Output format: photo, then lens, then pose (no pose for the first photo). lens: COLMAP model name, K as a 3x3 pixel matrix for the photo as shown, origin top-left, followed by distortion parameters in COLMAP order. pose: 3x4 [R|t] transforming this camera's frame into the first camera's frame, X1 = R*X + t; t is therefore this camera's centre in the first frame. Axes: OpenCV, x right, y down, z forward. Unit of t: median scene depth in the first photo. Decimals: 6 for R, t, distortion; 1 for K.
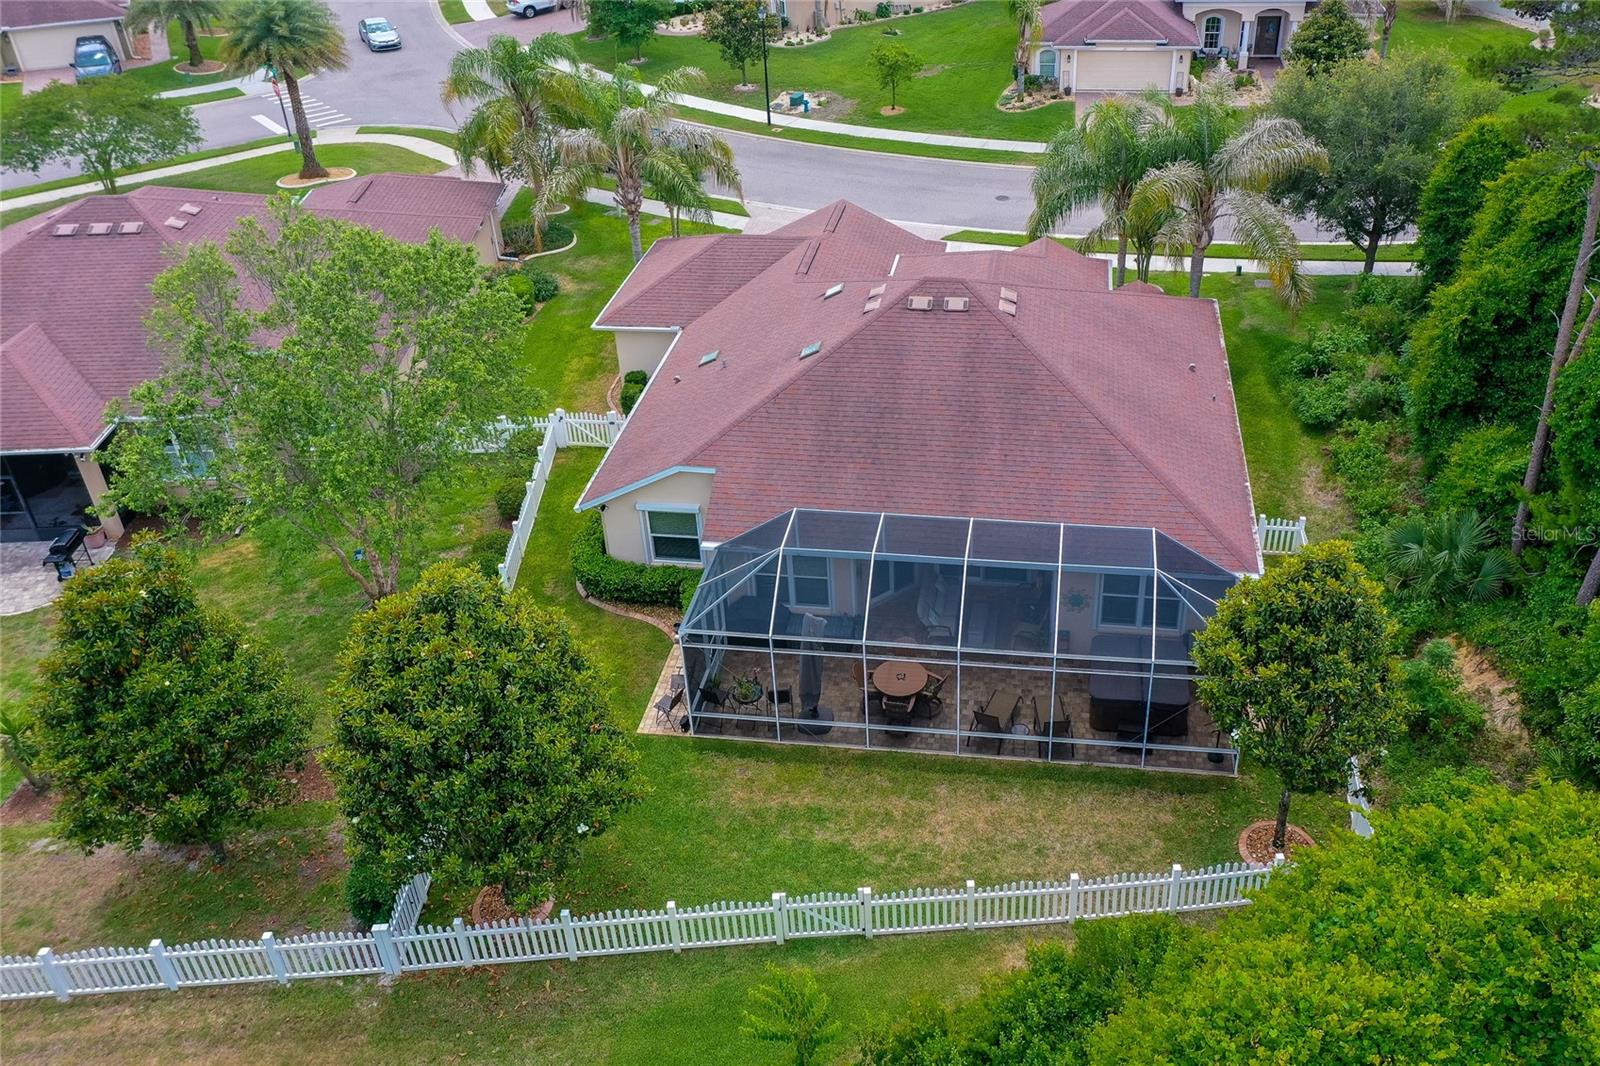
lens RADIAL K [[1350.5, 0, 800.8], [0, 1350.5, 465.4], [0, 0, 1]] dist [0.035742, 0.005735]
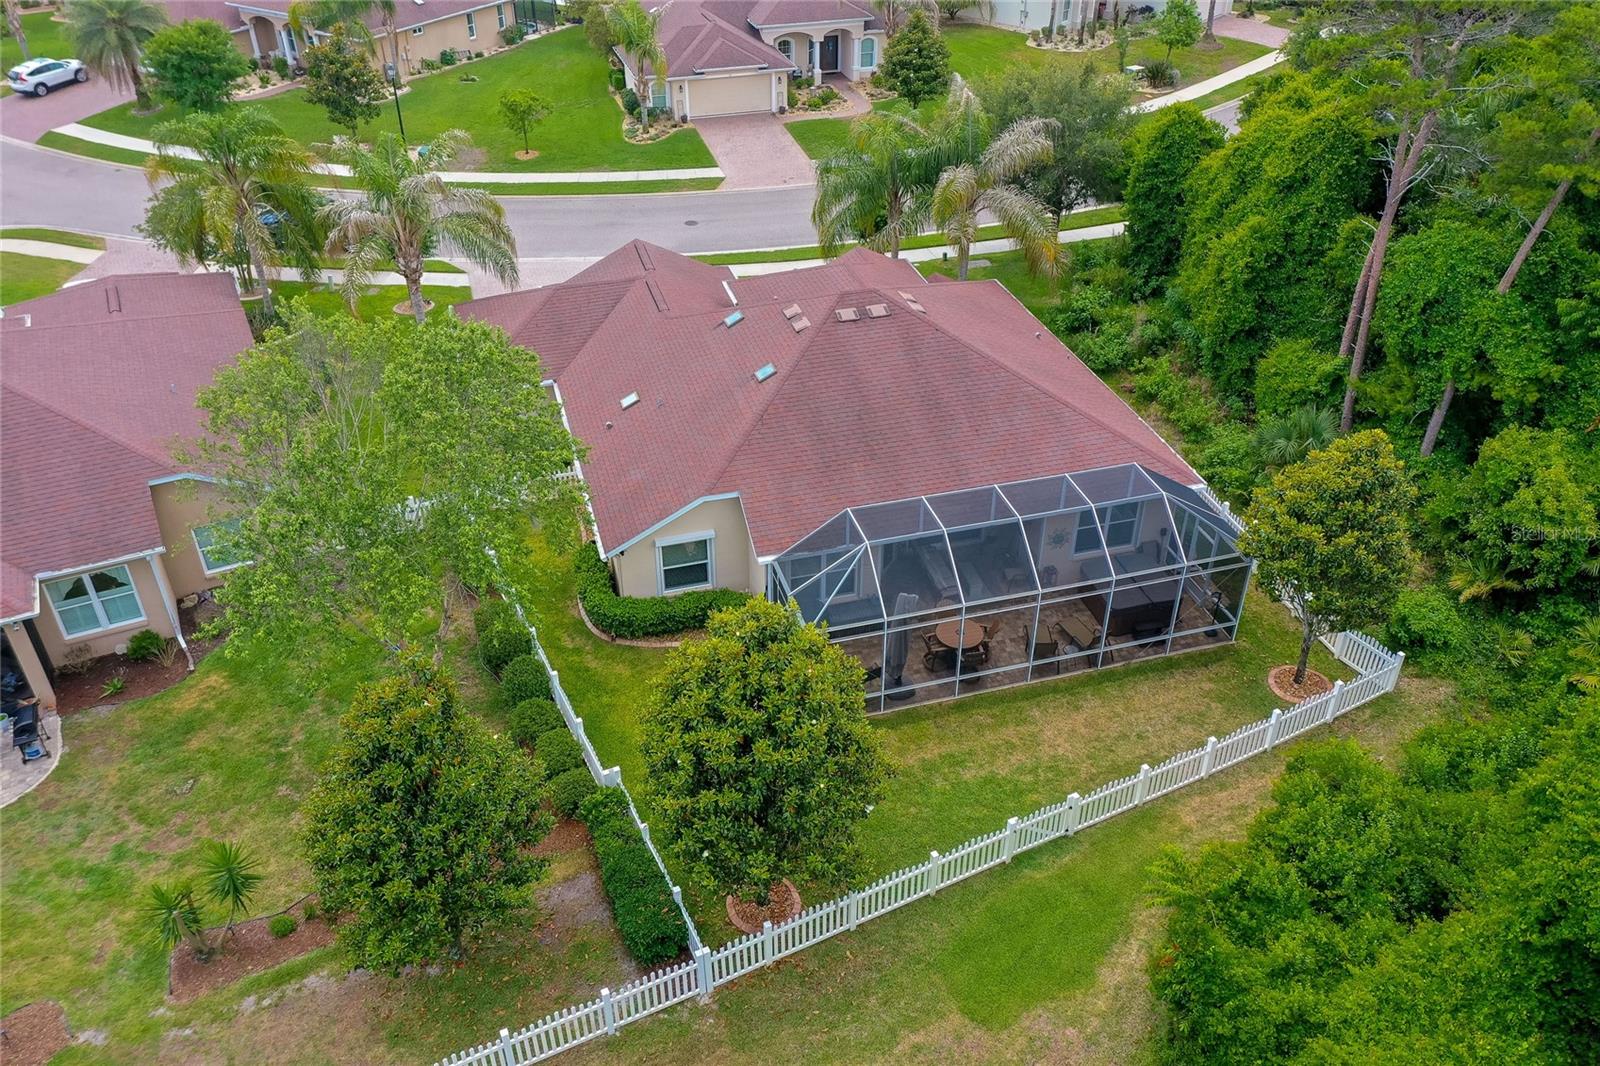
lens RADIAL K [[1278.5, 0, 804.1], [0, 1278.5, 533.9], [0, 0, 1]] dist [0.028660, 0.017988]
pose [[0.920226, -0.209295, 0.330725, -0.334232], [0.195627, 0.977845, 0.074493, -0.028636], [-0.338989, -0.003852, 0.940783, 0.013616]]
